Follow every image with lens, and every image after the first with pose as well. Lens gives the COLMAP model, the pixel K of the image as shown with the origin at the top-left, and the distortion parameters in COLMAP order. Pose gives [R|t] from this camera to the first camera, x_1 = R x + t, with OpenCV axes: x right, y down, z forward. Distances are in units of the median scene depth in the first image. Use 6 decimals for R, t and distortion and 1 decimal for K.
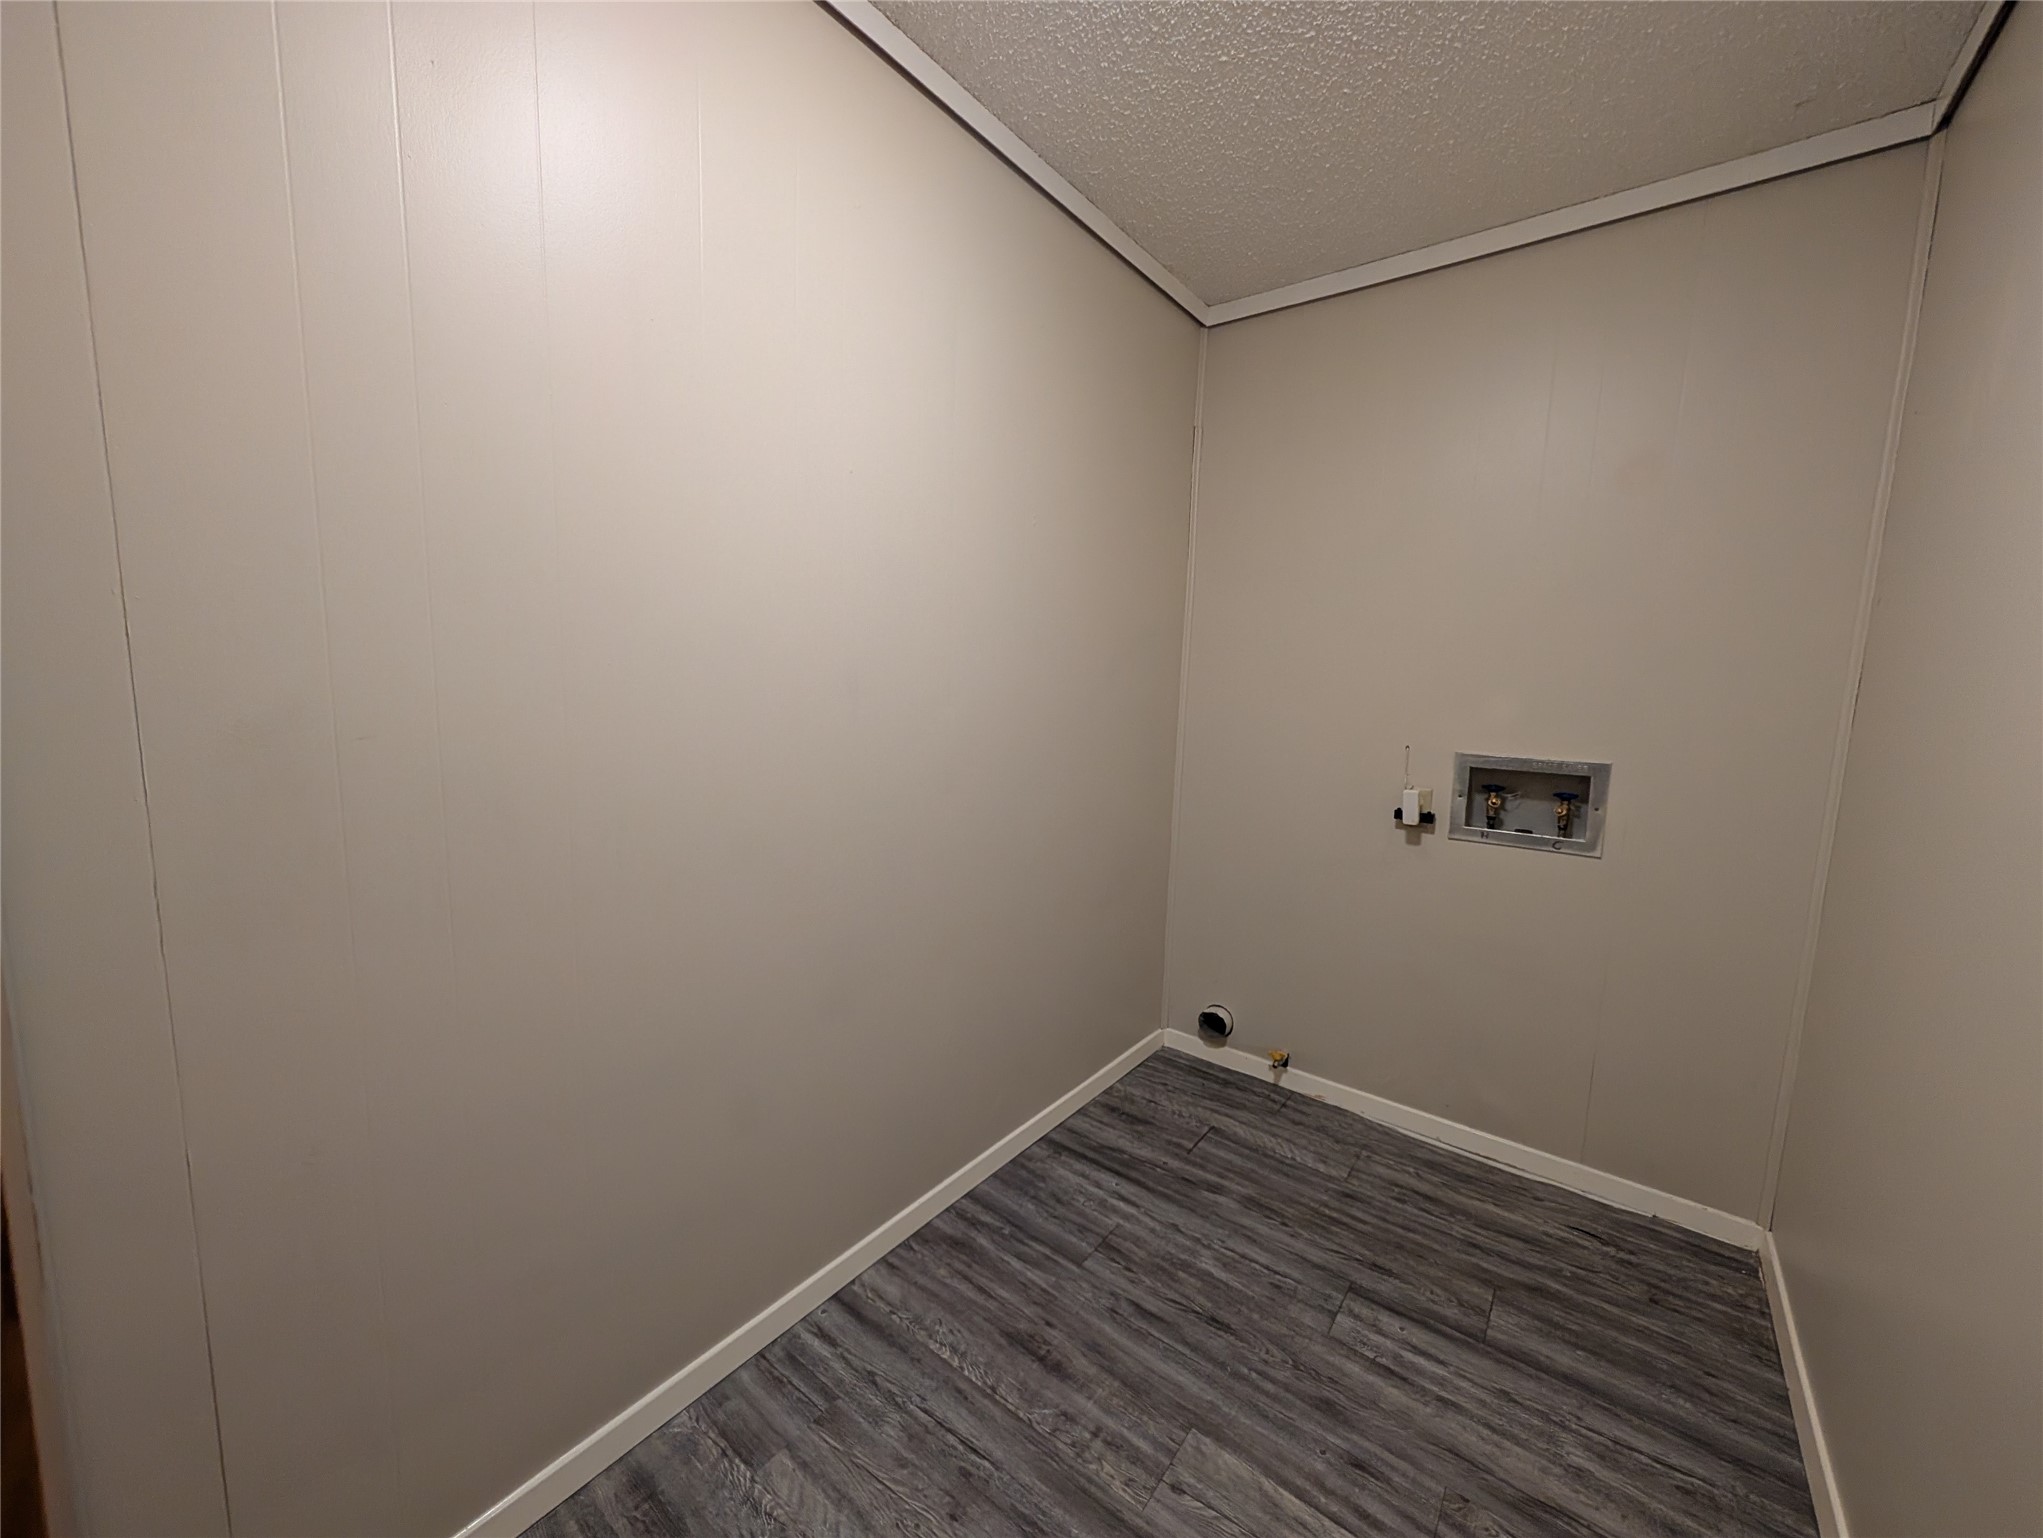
lens RADIAL K [[774.1, 0, 1013.3], [0, 774.1, 766.6], [0, 0, 1]] dist [-0.001344, 0.000397]
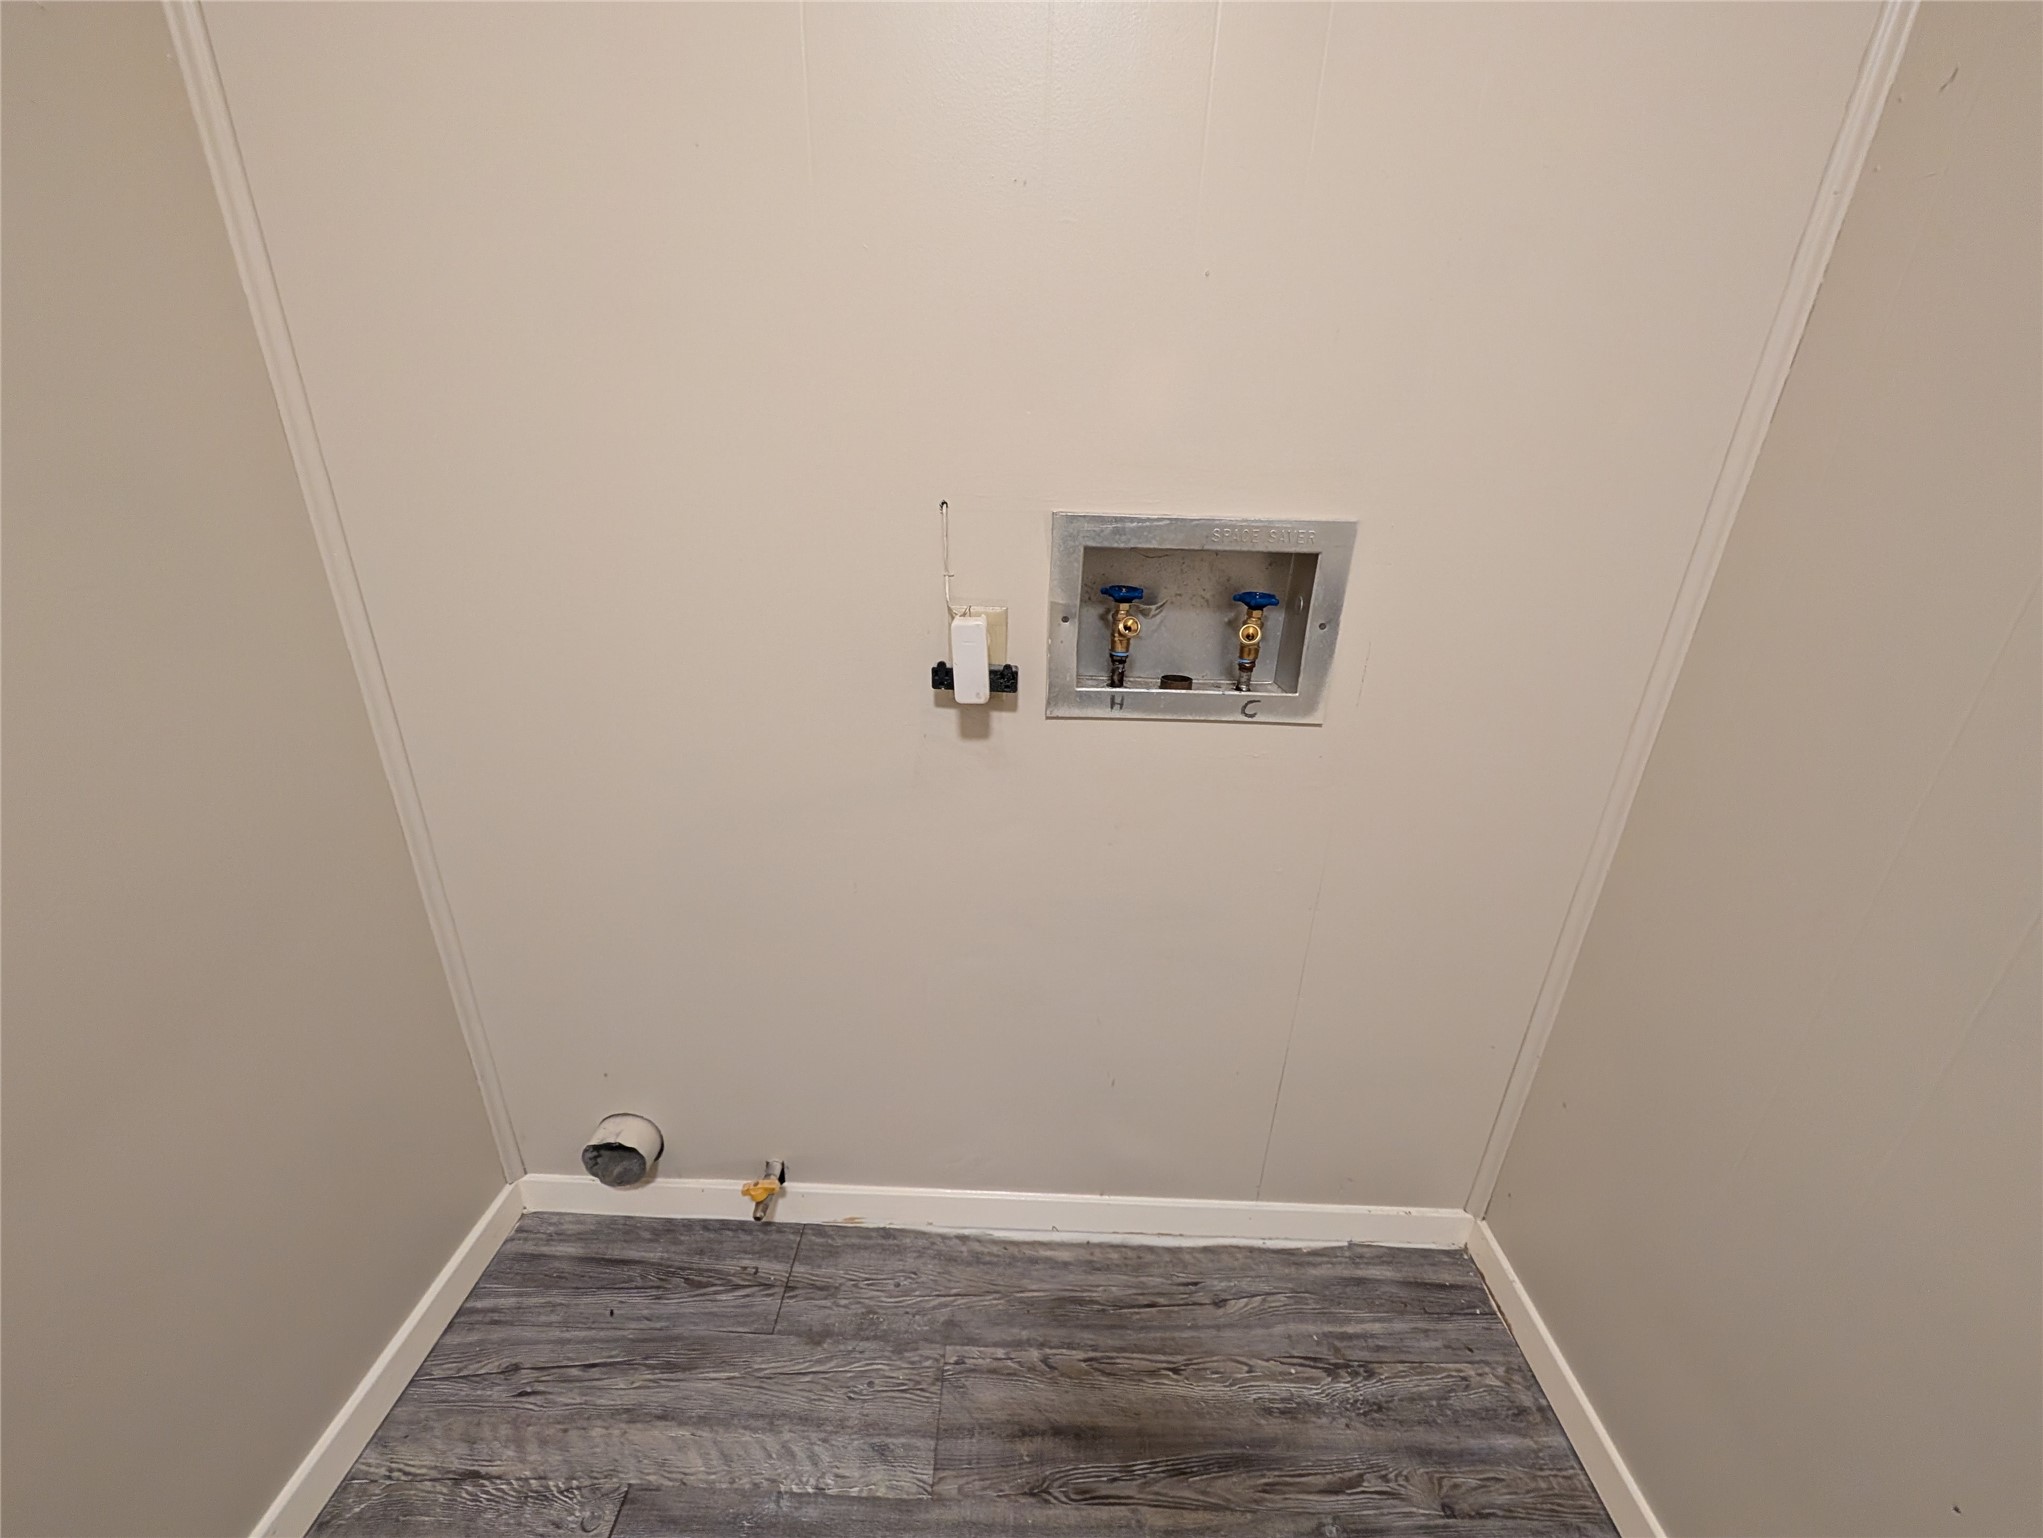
lens RADIAL K [[774.1, 0, 1020.8], [0, 774.1, 770.7], [0, 0, 1]] dist [-0.001344, 0.000397]
pose [[0.791681, -0.232367, 0.565019, 0.293532], [0.064460, 0.951452, 0.300972, -0.012573], [-0.607525, -0.201853, 0.768225, 0.662300]]
